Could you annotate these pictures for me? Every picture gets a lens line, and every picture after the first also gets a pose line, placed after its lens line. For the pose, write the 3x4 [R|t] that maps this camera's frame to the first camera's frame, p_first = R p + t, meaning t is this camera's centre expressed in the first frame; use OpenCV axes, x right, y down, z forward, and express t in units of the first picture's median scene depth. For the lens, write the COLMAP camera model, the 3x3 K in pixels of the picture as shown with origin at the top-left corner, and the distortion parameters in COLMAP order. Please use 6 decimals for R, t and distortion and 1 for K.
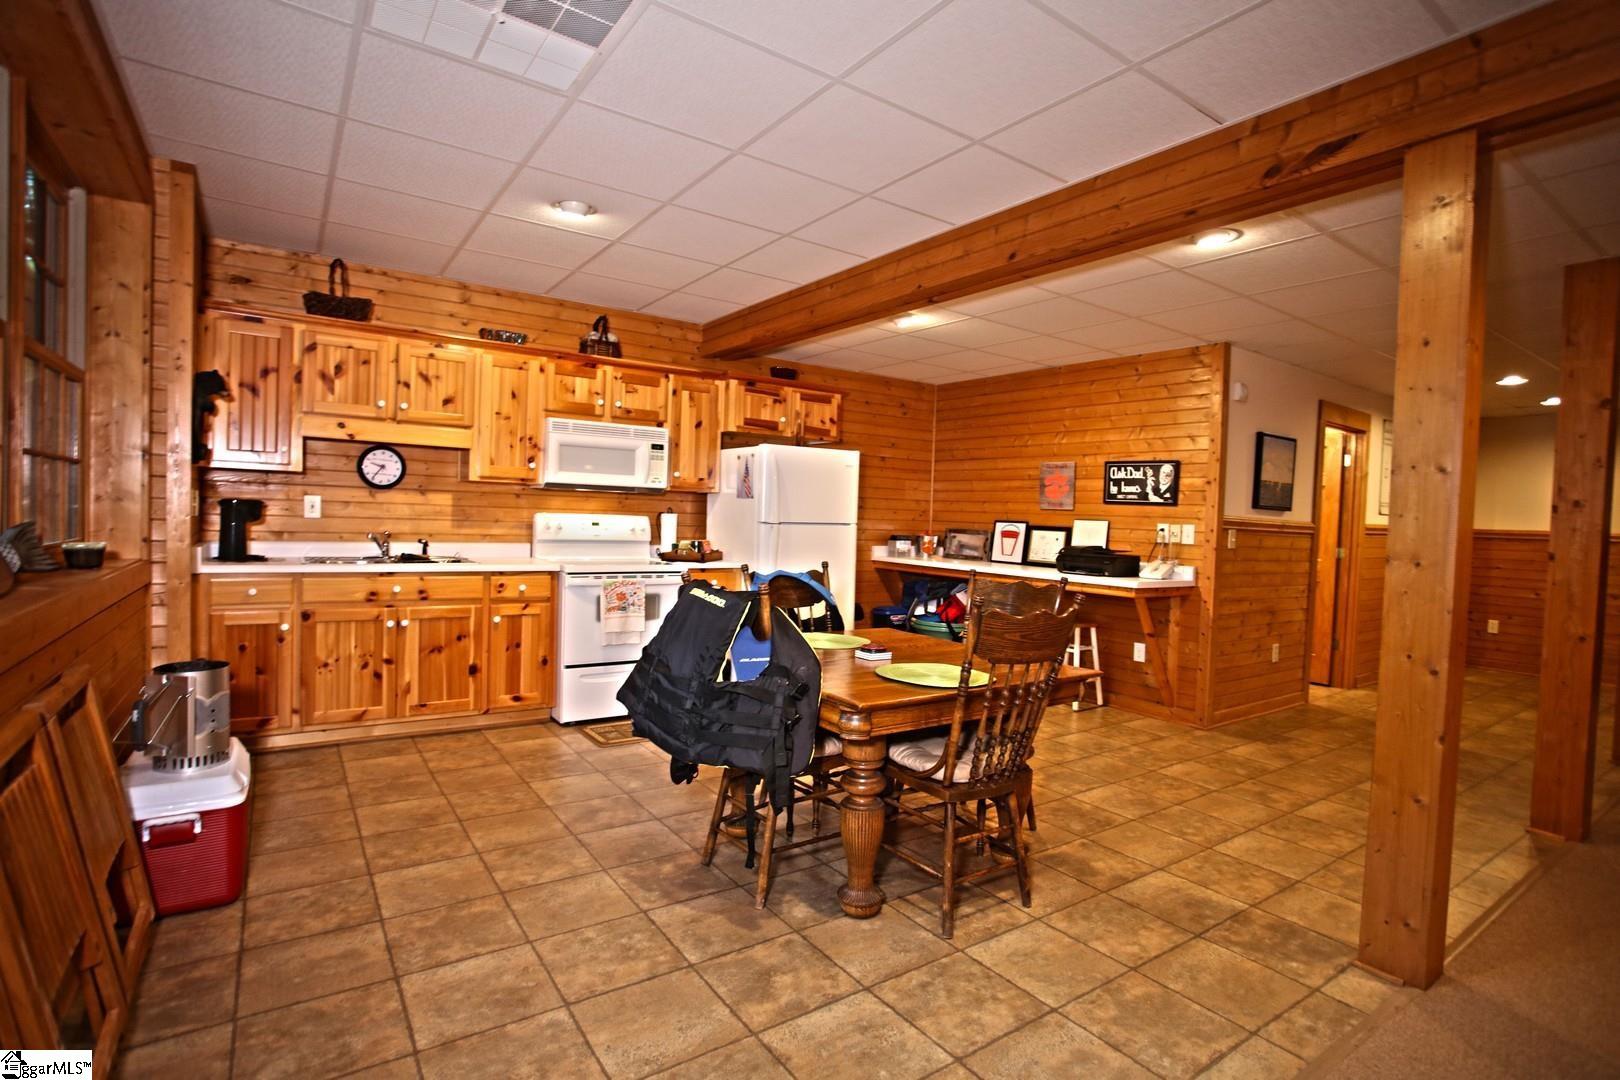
lens RADIAL K [[785.2, 0, 809.0], [0, 785.2, 540.9], [0, 0, 1]] dist [-0.047270, 0.001837]
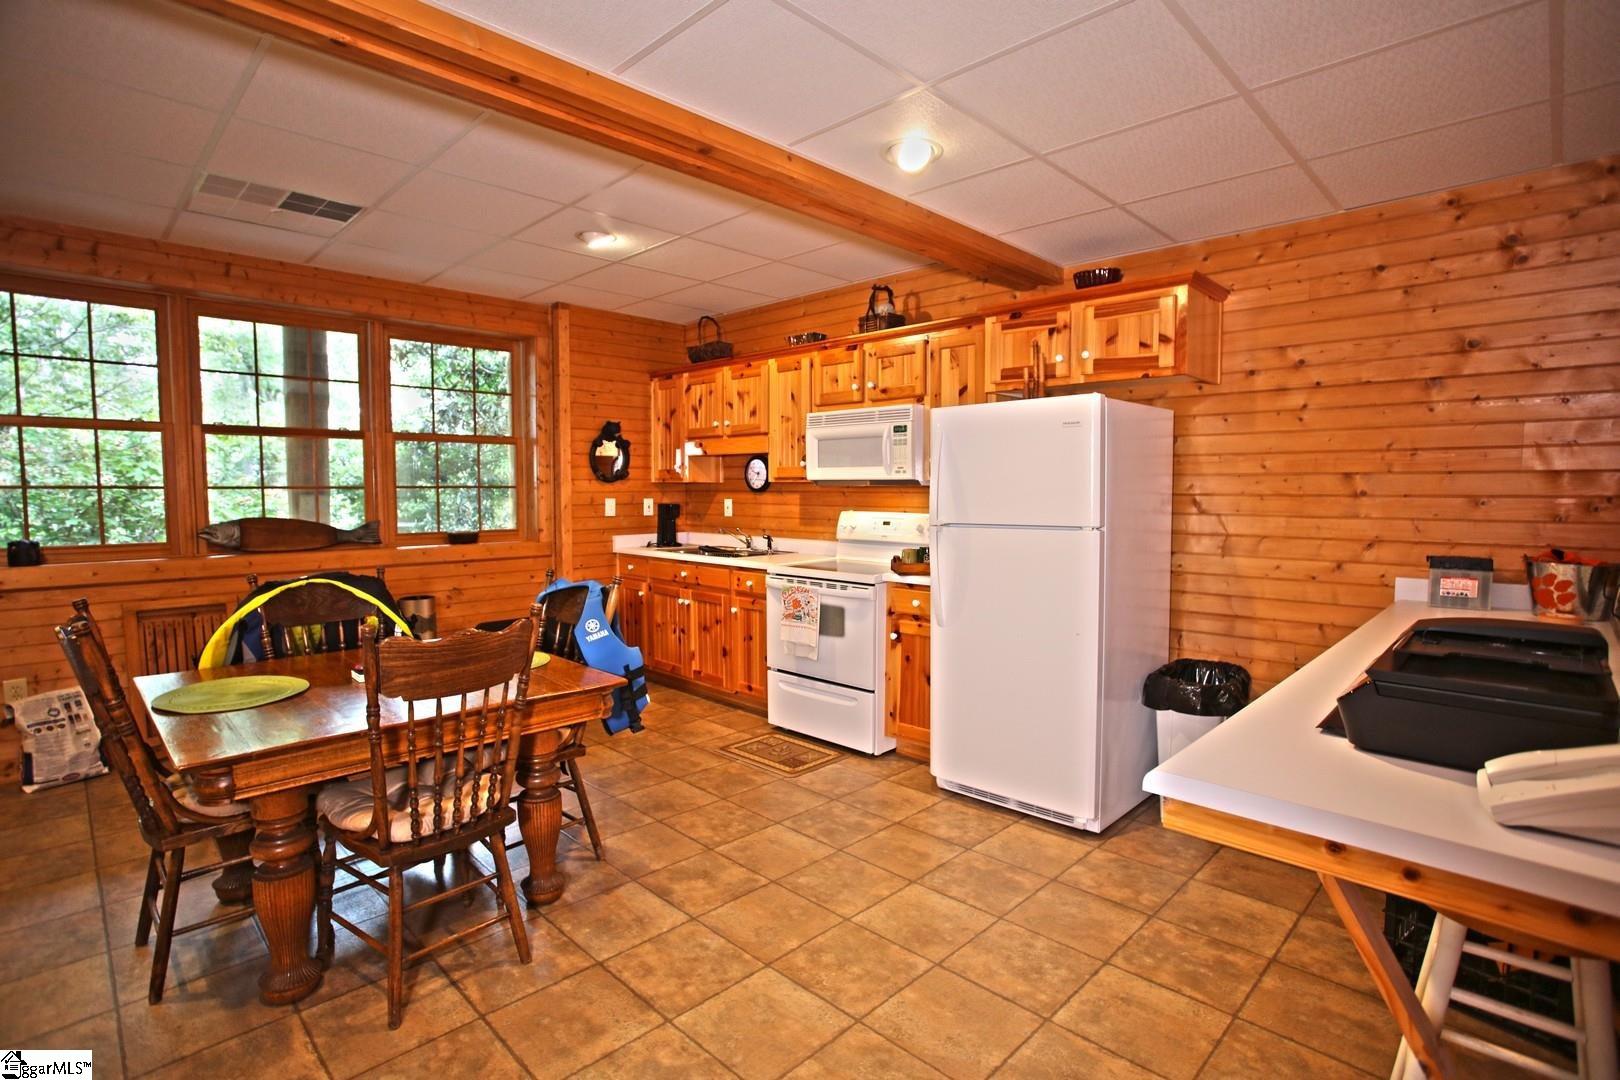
lens RADIAL K [[785.2, 0, 808.8], [0, 785.2, 544.1], [0, 0, 1]] dist [-0.047270, 0.001837]
pose [[0.199417, 0.037940, -0.979180, 0.634508], [-0.021404, 0.999180, 0.034356, -0.028862], [0.979681, 0.014107, 0.200066, 0.806871]]
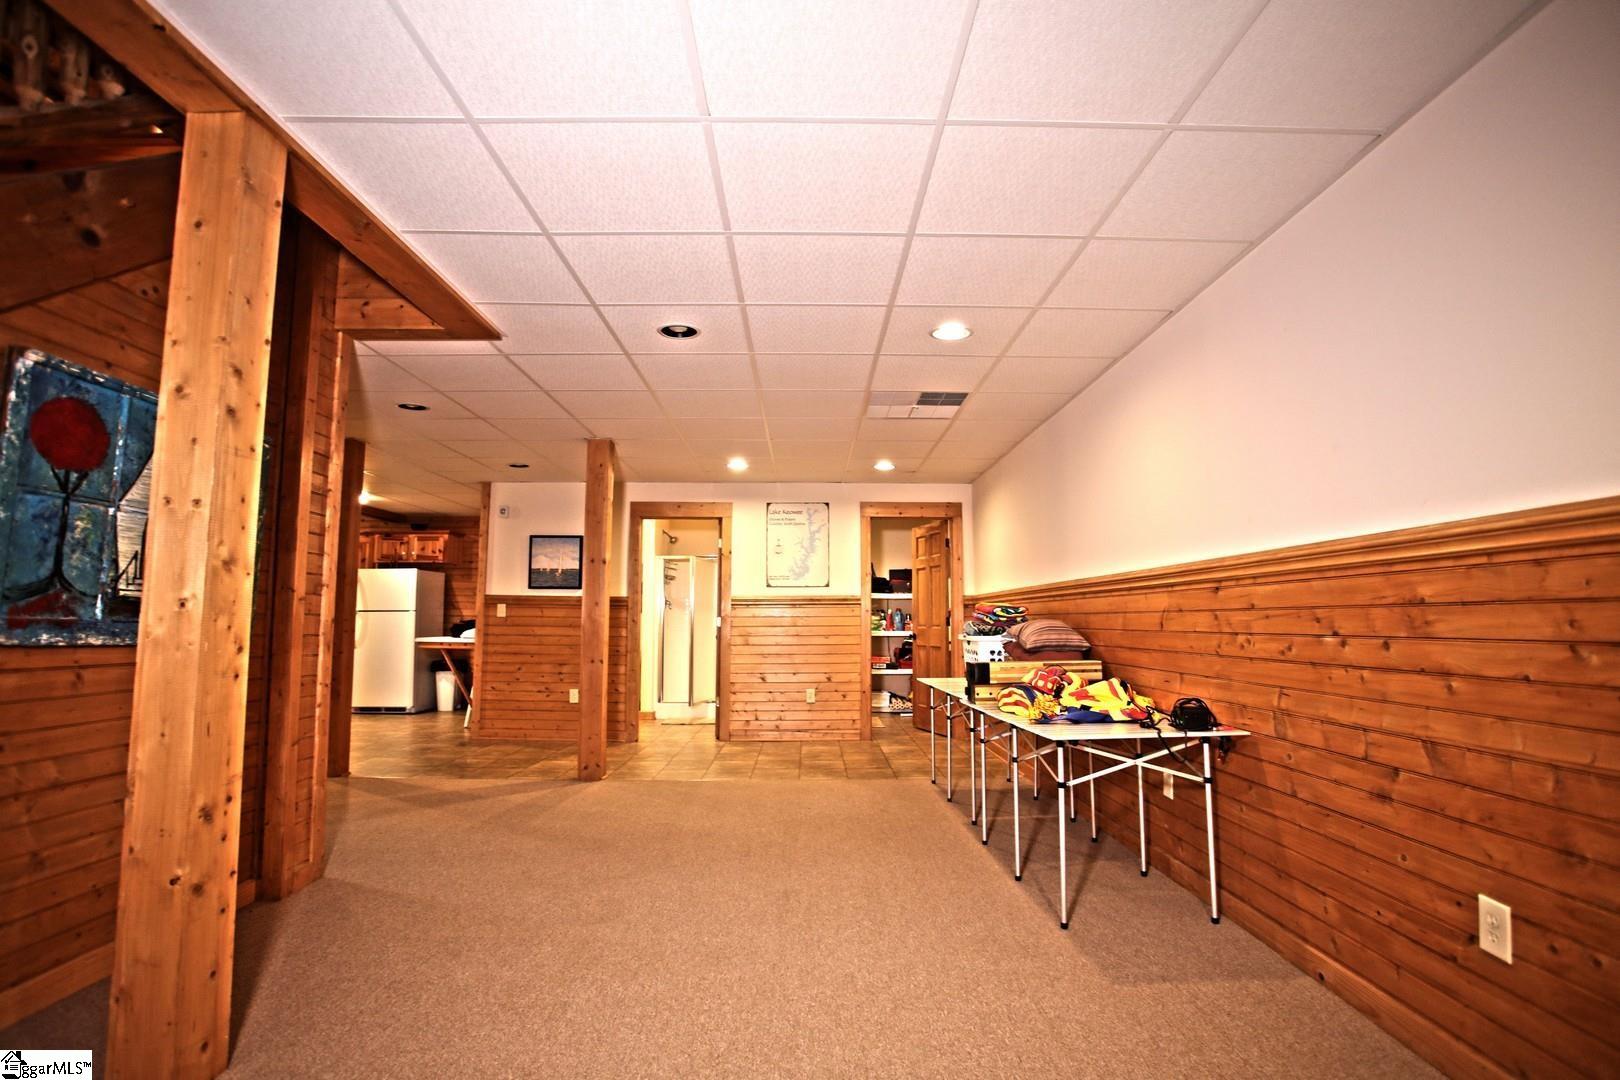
lens RADIAL K [[785.2, 0, 810.3], [0, 785.2, 537.1], [0, 0, 1]] dist [-0.047270, 0.001837]
pose [[0.830581, -0.095065, -0.548724, 1.958708], [0.014924, 0.988768, -0.148713, 0.092498], [0.556698, 0.115329, 0.822670, 0.099268]]
